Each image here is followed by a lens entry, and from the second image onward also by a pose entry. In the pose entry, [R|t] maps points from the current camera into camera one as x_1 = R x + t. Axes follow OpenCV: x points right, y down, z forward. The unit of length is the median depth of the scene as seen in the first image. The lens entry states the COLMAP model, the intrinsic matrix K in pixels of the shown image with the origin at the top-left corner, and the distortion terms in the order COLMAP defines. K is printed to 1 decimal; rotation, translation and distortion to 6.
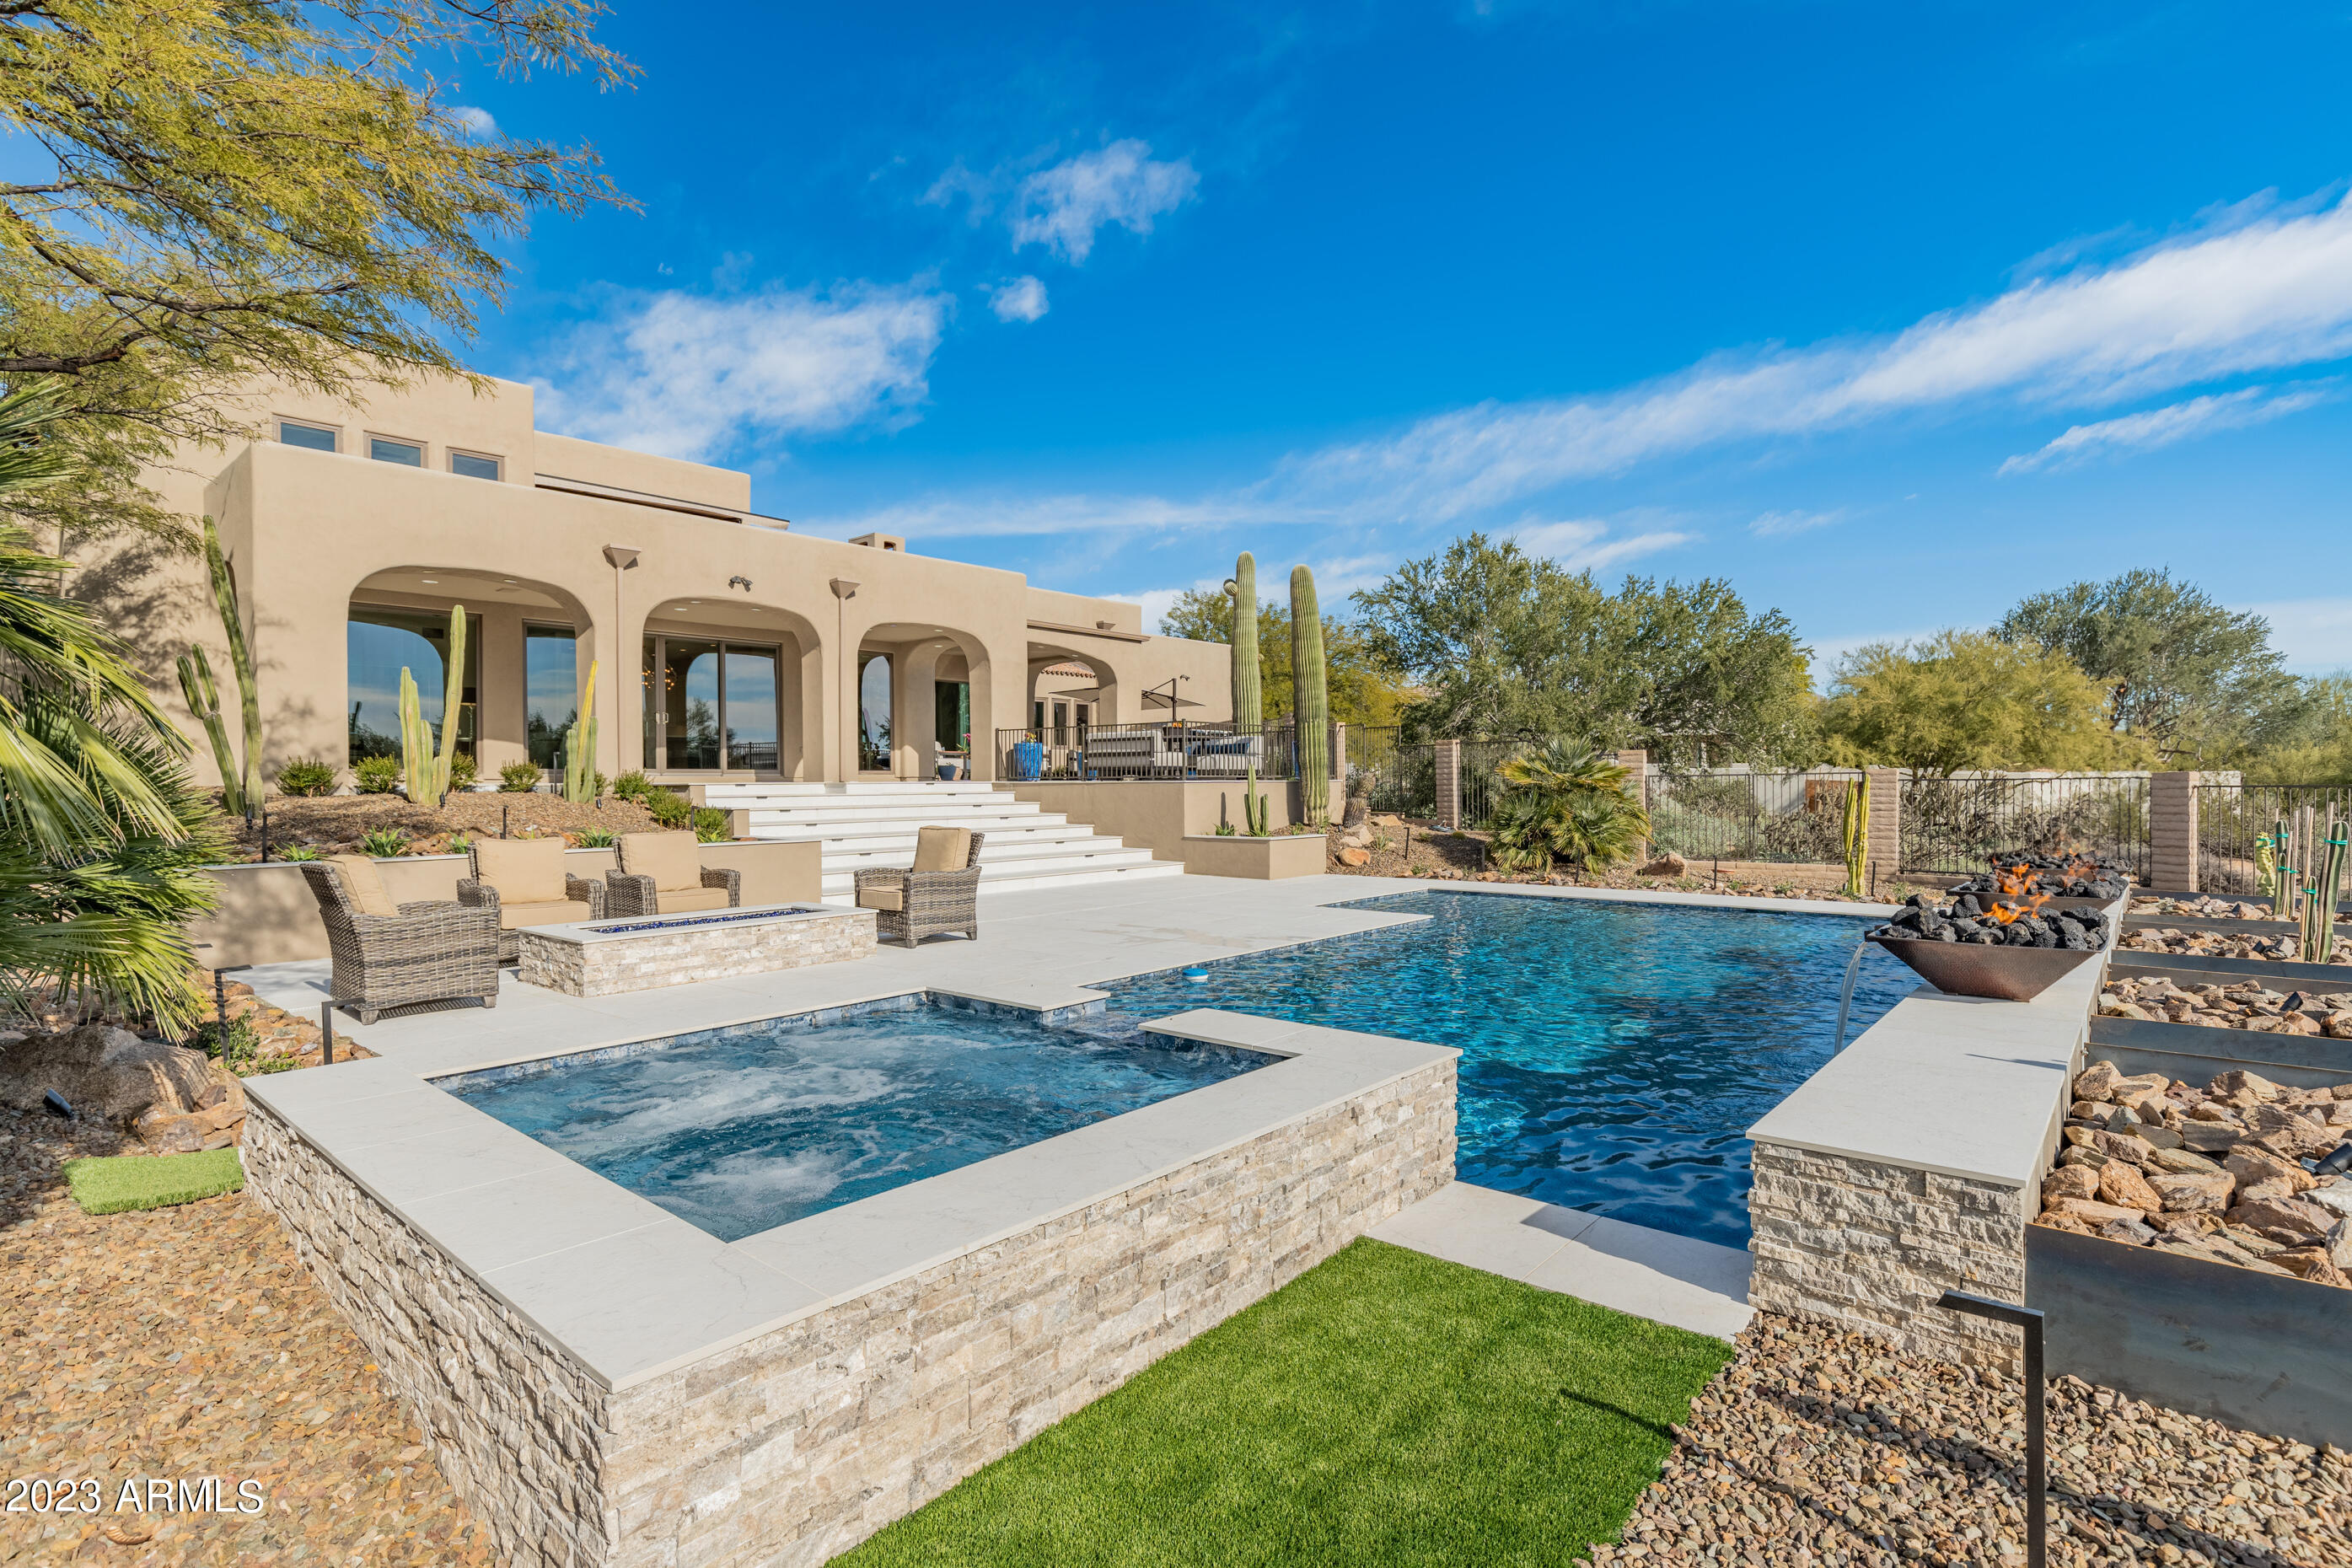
lens RADIAL K [[1108.5, 0, 1145.9], [0, 1108.5, 783.3], [0, 0, 1]] dist [0.000548, -0.000015]
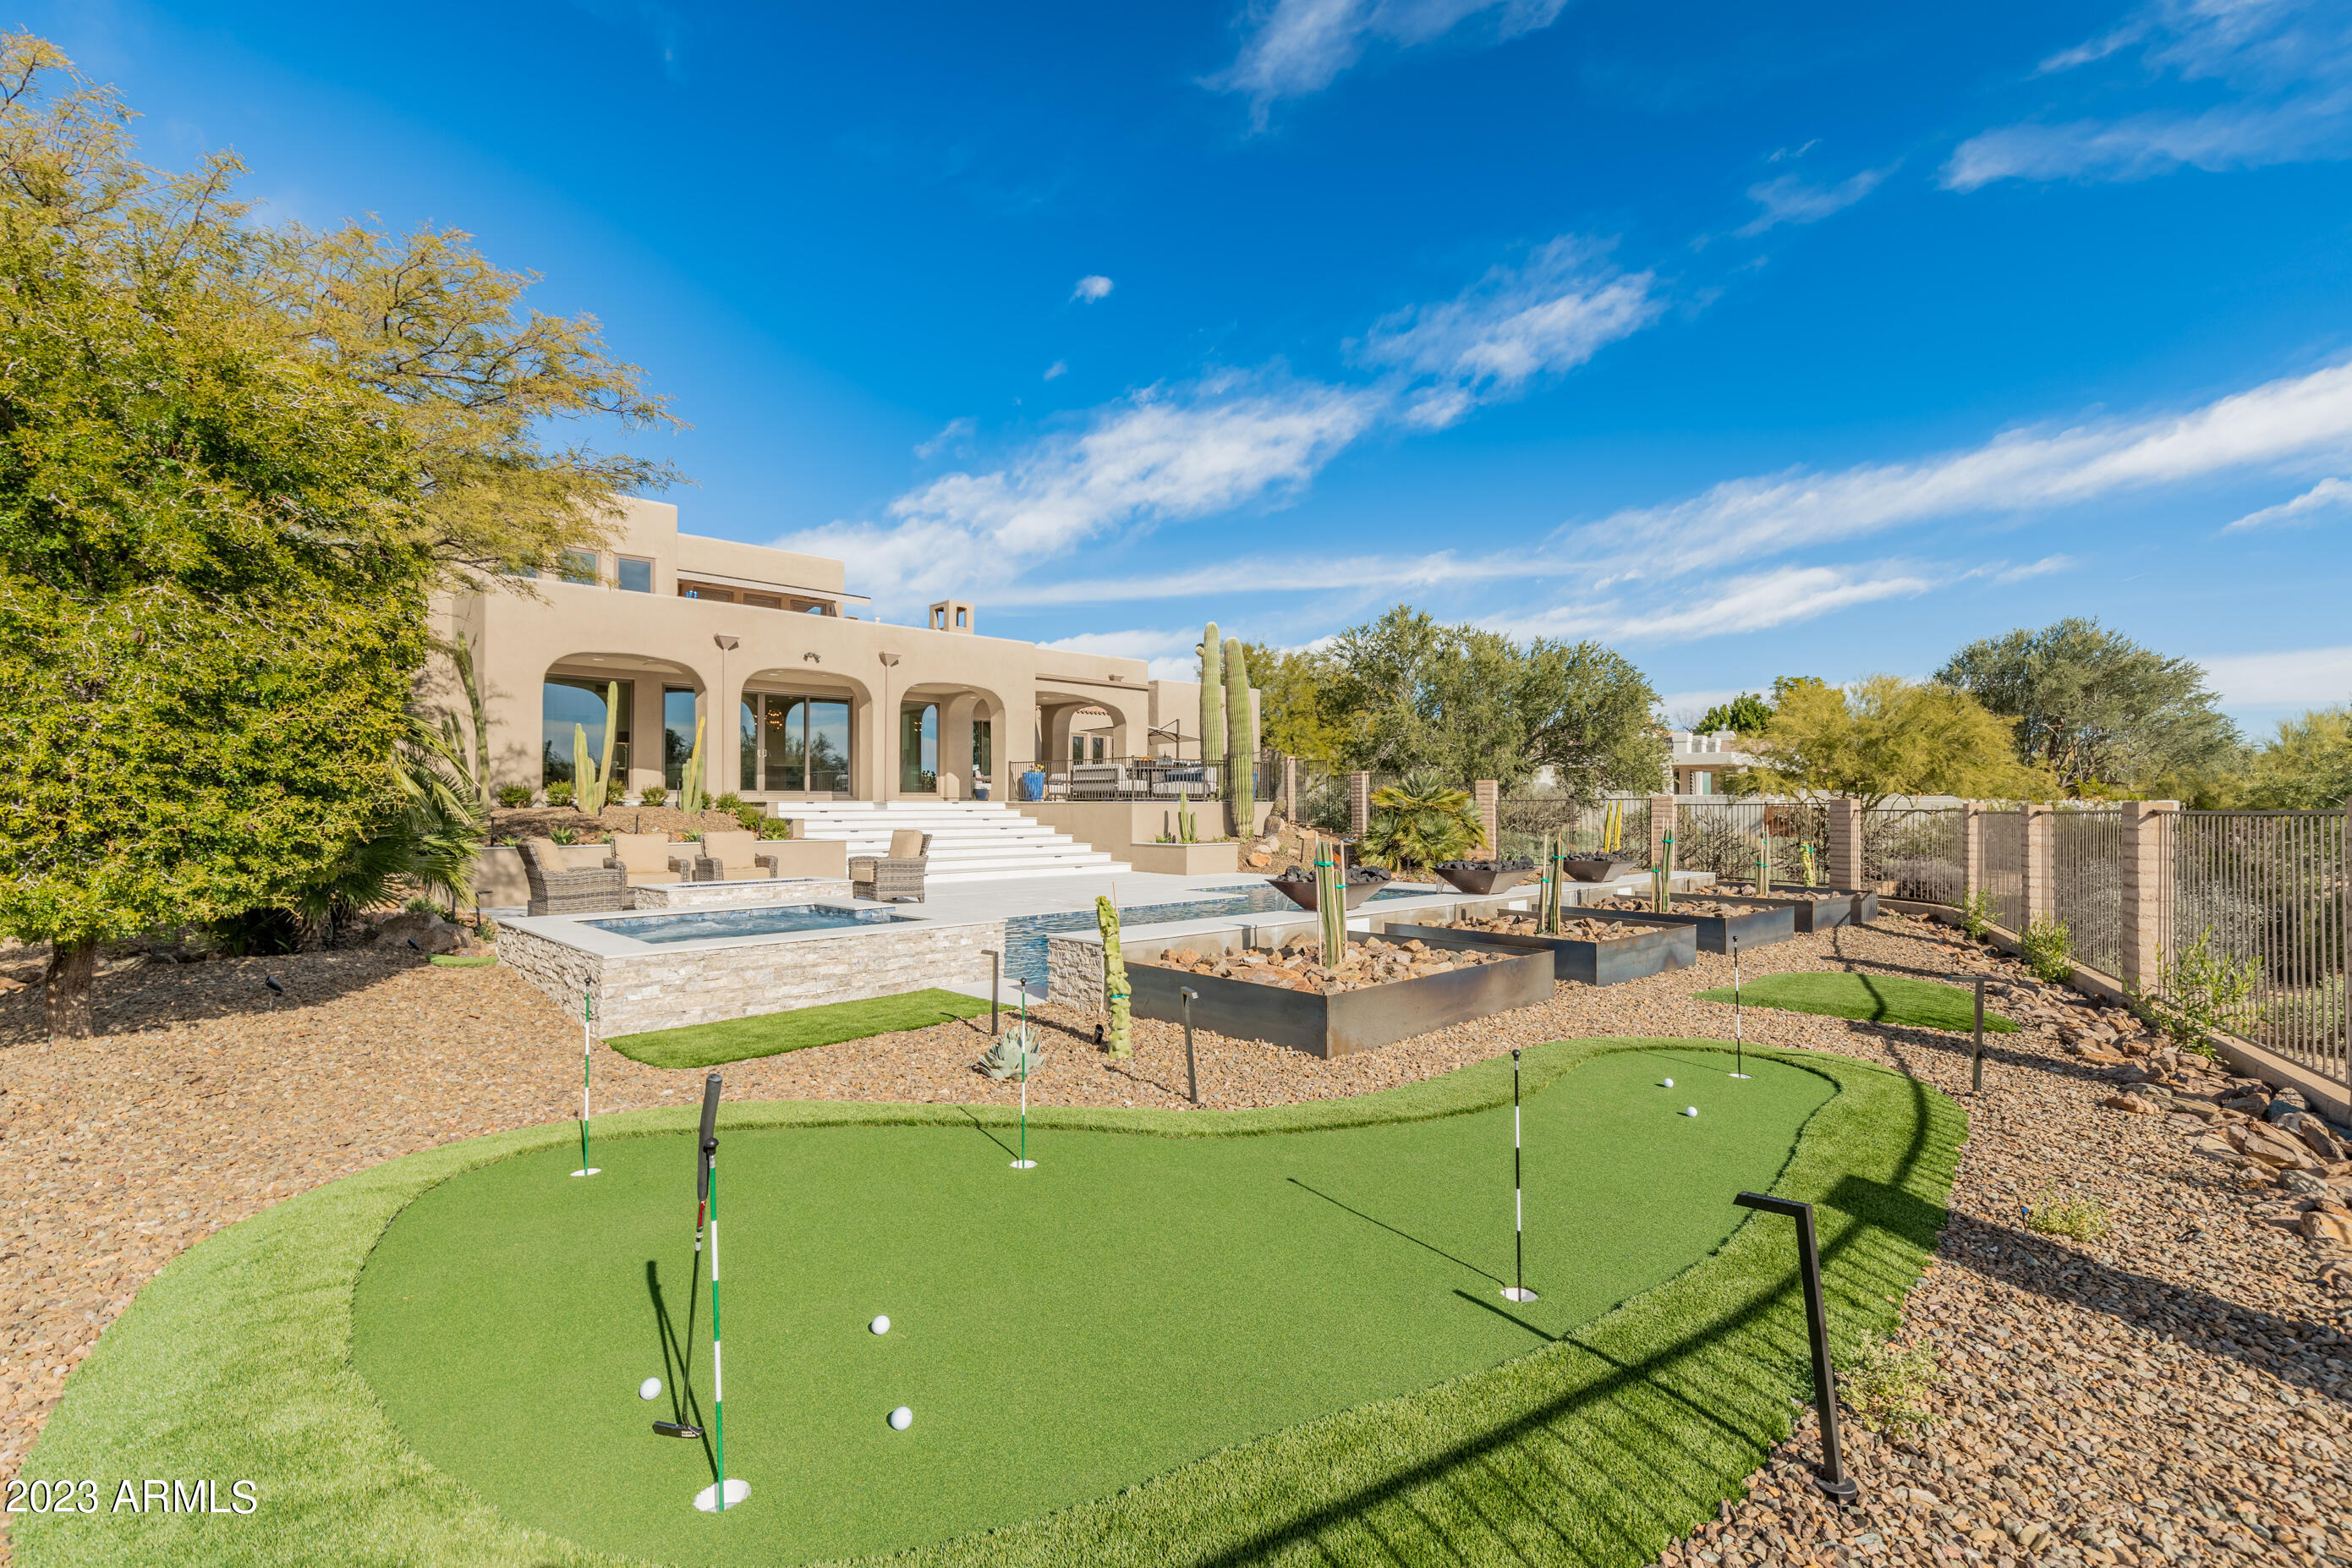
lens RADIAL K [[1050.8, 0, 1176.0], [0, 1050.8, 784.0], [0, 0, 1]] dist [0.000215, 0.000022]
pose [[0.996689, 0.005377, -0.081132, 0.224719], [-0.007012, 0.999778, -0.019880, 0.001511], [0.081007, 0.020383, 0.996505, -0.311094]]
